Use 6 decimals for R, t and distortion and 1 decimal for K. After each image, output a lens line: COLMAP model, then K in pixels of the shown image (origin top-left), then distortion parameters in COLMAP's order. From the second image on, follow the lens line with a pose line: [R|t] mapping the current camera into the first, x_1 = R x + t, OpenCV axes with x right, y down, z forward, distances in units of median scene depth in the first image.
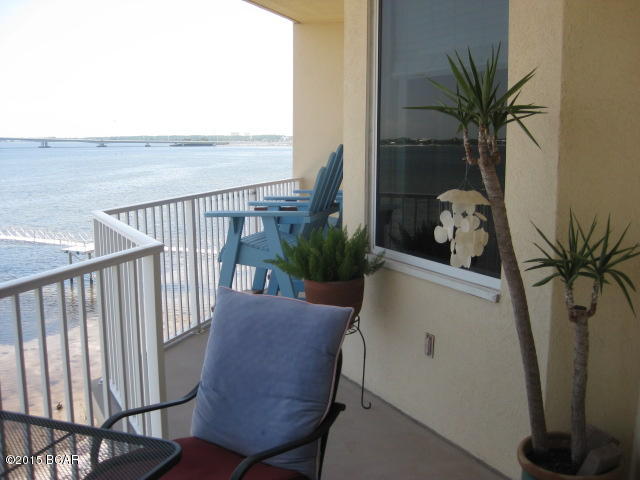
lens RADIAL K [[693.5, 0, 320.0], [0, 693.5, 240.0], [0, 0, 1]] dist [-0.193037, 0.169945]
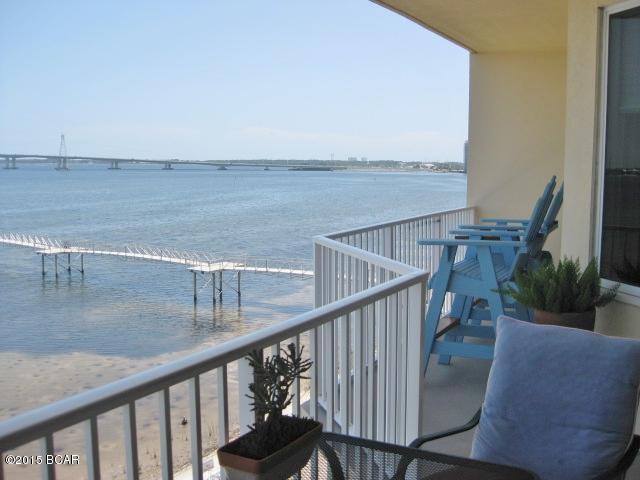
lens RADIAL K [[693.5, 0, 320.0], [0, 693.5, 240.0], [0, 0, 1]] dist [-0.193037, 0.169945]
pose [[0.986696, 0.025120, -0.160626, -0.129954], [-0.030964, 0.998942, -0.033989, -0.001006], [0.159602, 0.038510, 0.986430, -0.022215]]
